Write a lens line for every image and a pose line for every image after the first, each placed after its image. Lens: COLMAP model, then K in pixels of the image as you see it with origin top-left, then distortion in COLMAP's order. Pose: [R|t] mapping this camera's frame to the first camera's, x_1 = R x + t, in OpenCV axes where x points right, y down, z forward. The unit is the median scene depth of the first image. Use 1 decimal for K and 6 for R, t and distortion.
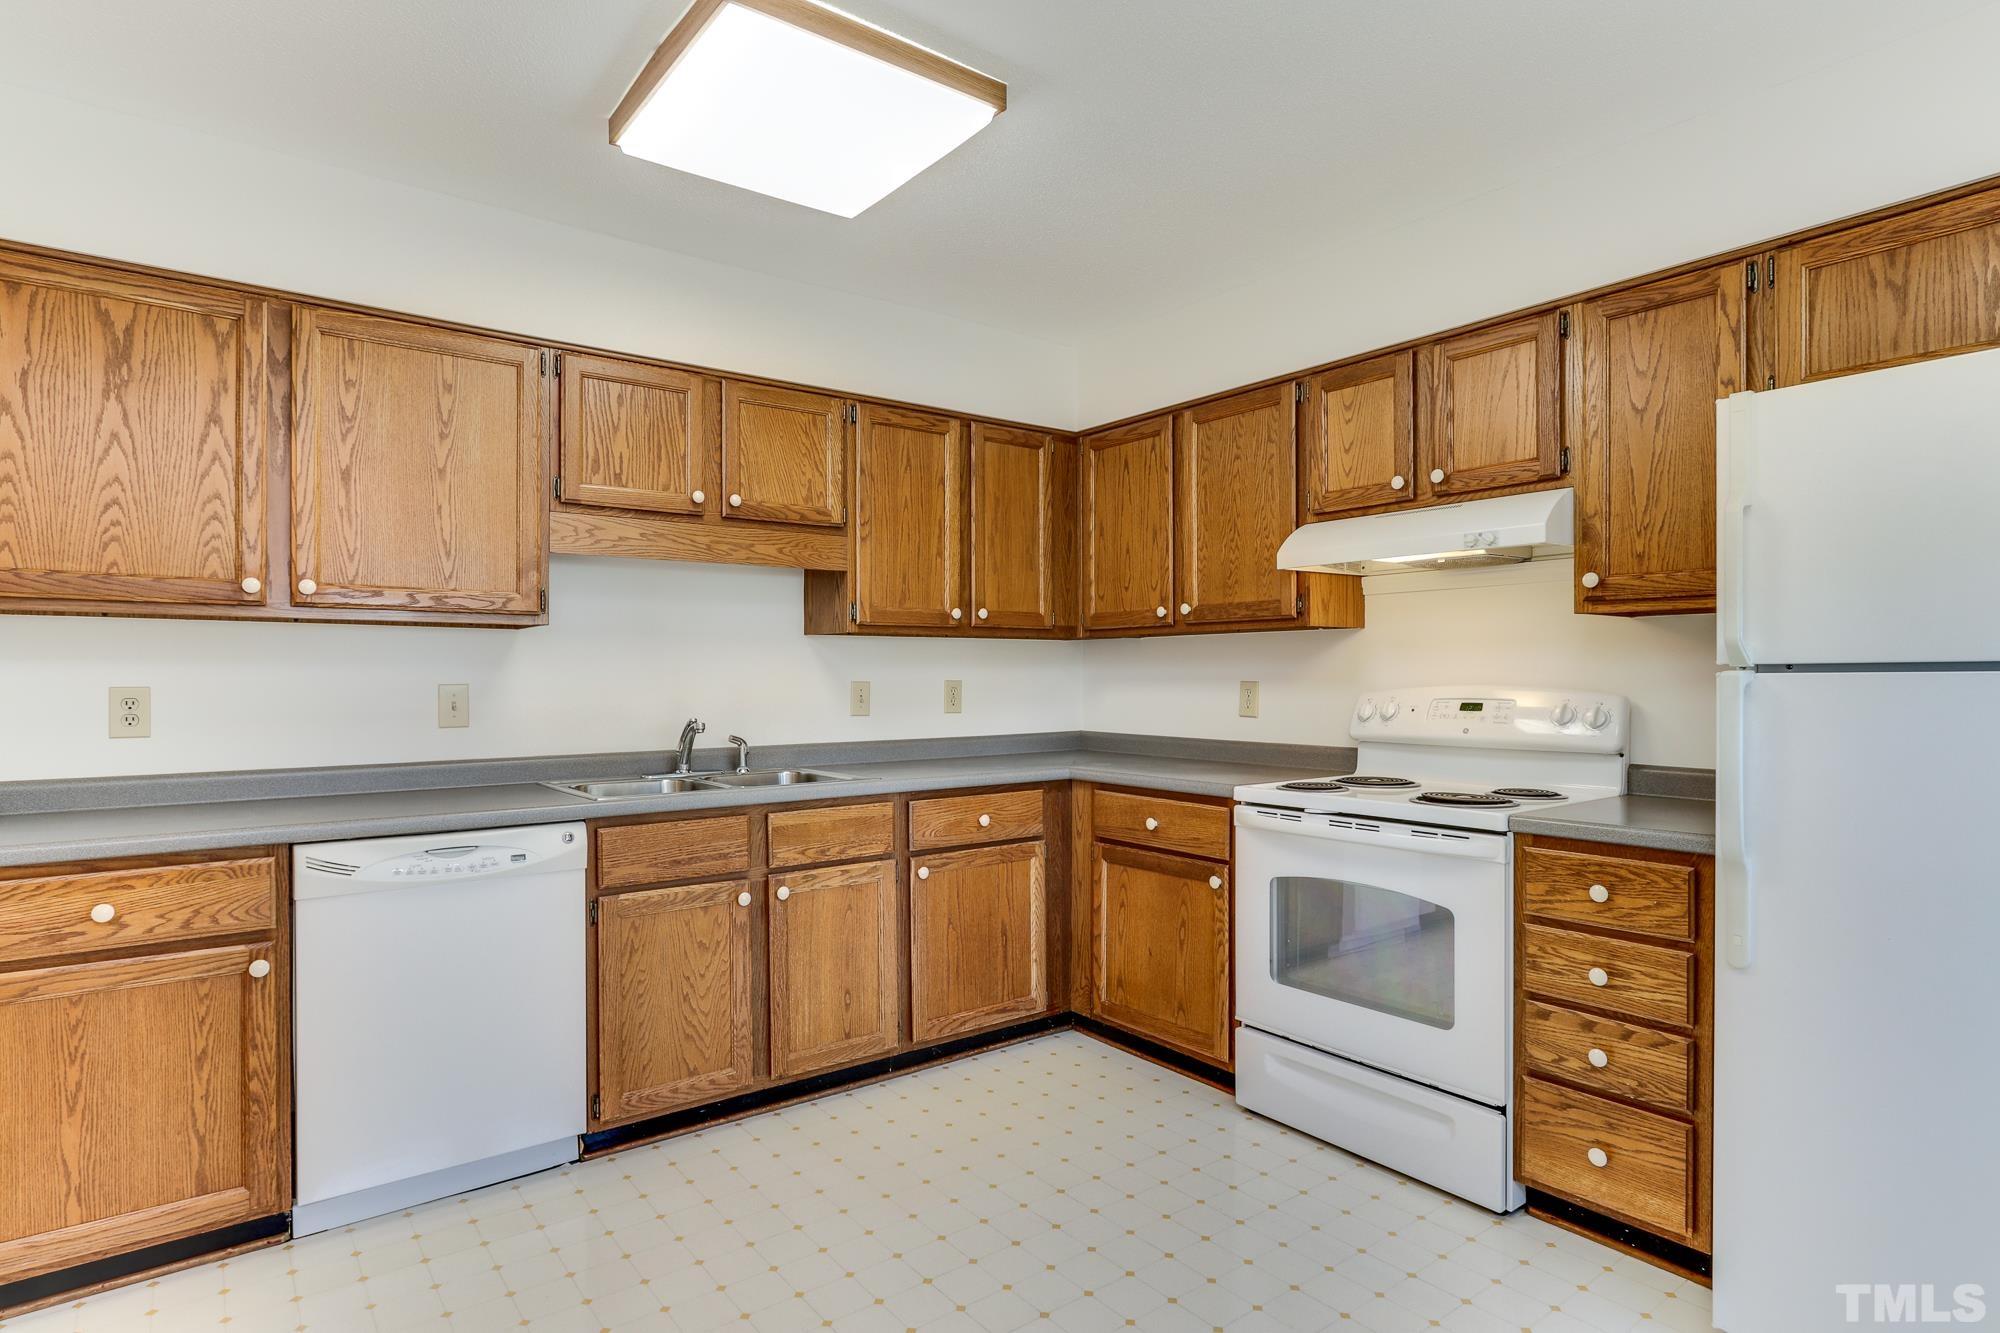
lens RADIAL K [[1051.7, 0, 970.5], [0, 1051.7, 683.3], [0, 0, 1]] dist [-0.005426, -0.000549]
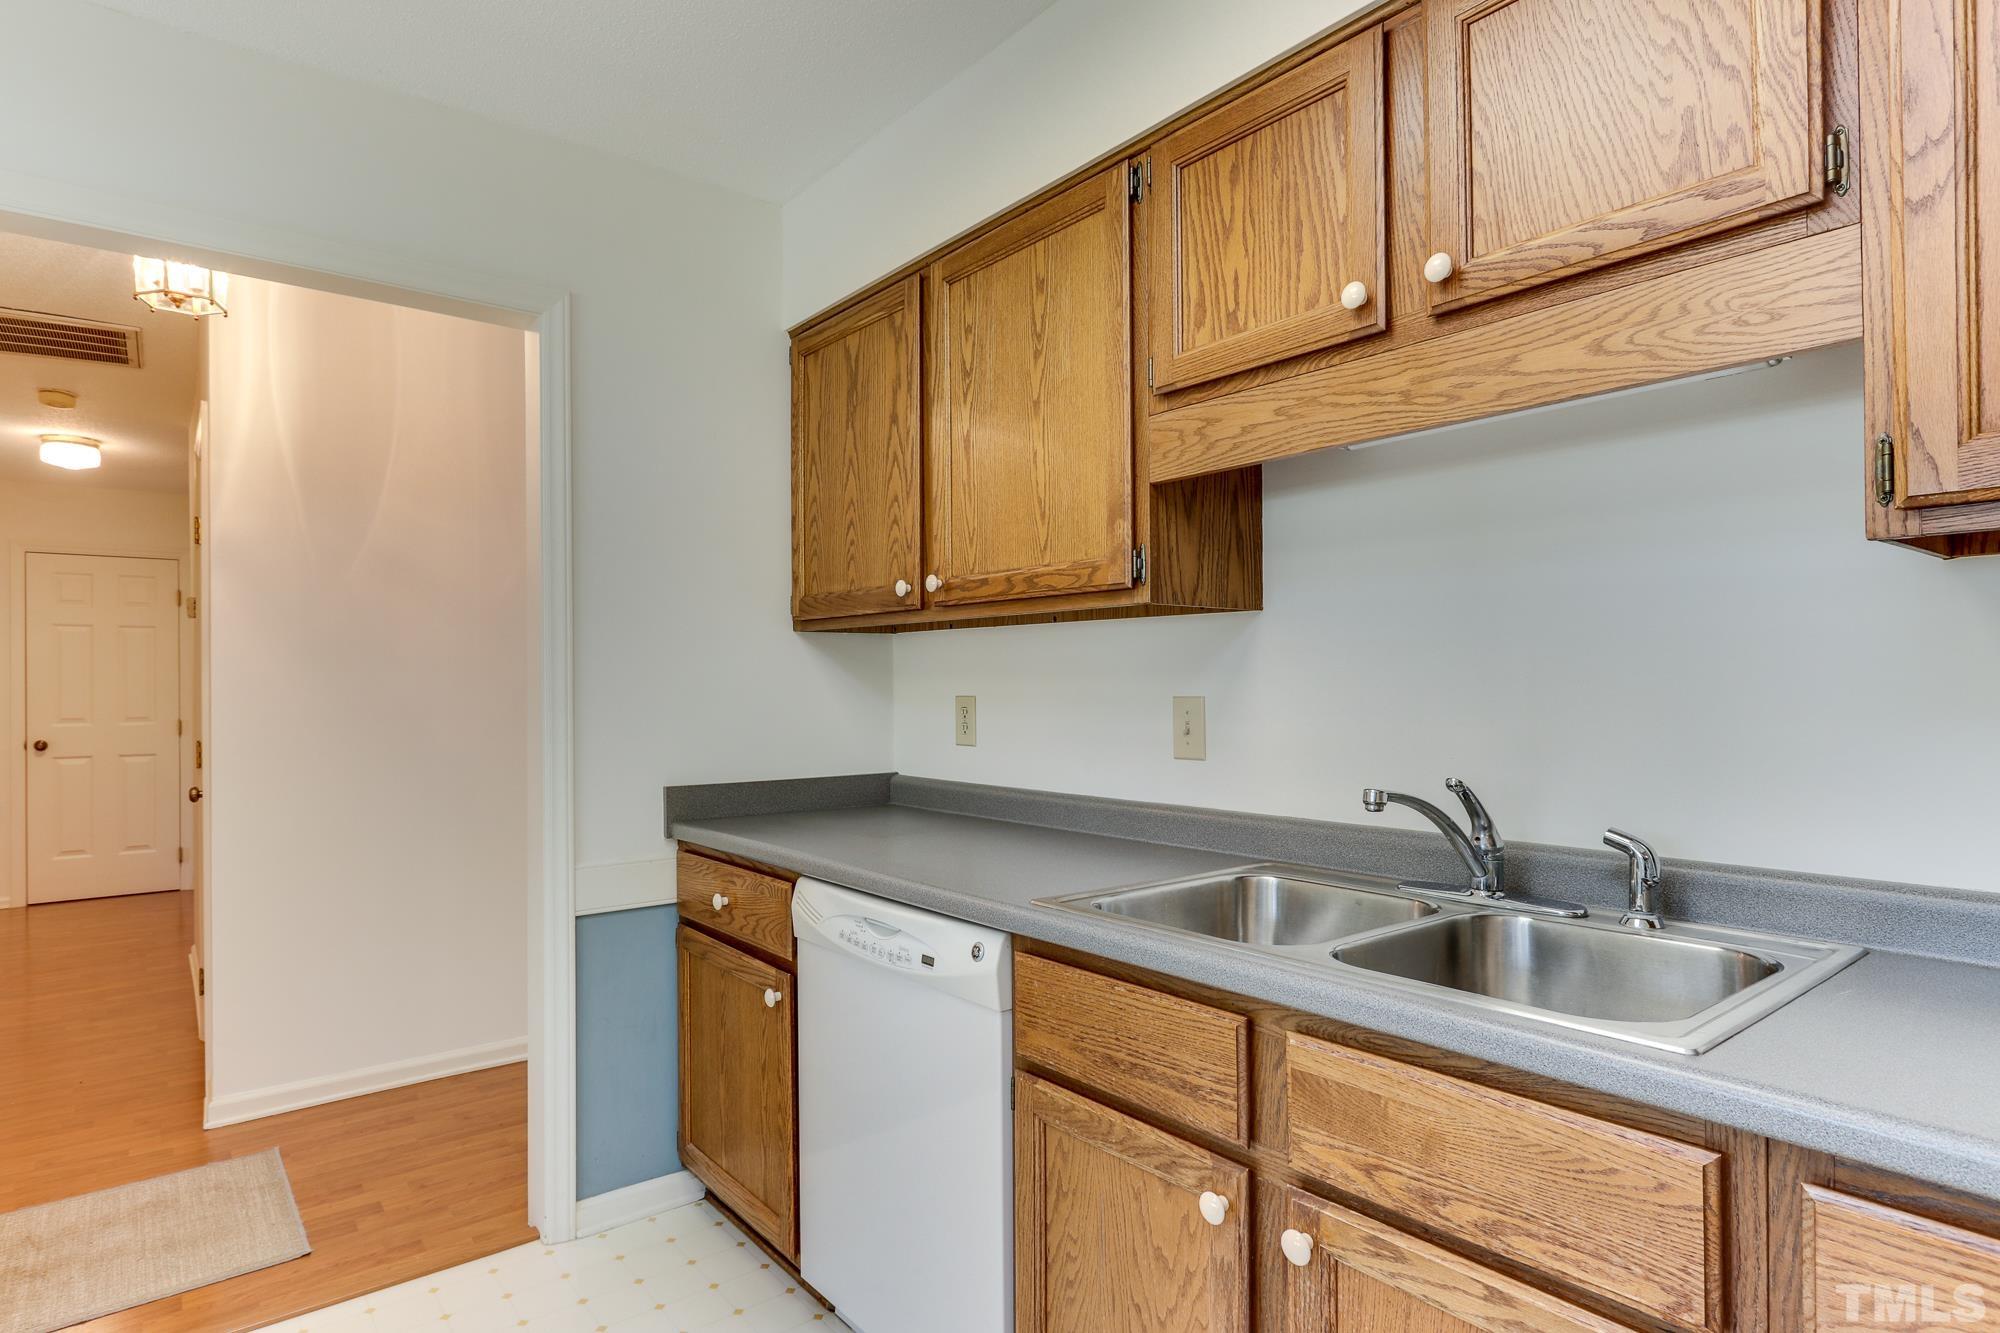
lens RADIAL K [[1051.7, 0, 970.5], [0, 1051.7, 683.3], [0, 0, 1]] dist [-0.005426, -0.000549]
pose [[0.035183, 0.001883, -0.999379, 0.219253], [0.000751, 0.999998, 0.001911, -0.010384], [0.999381, -0.000817, 0.035182, 0.926922]]
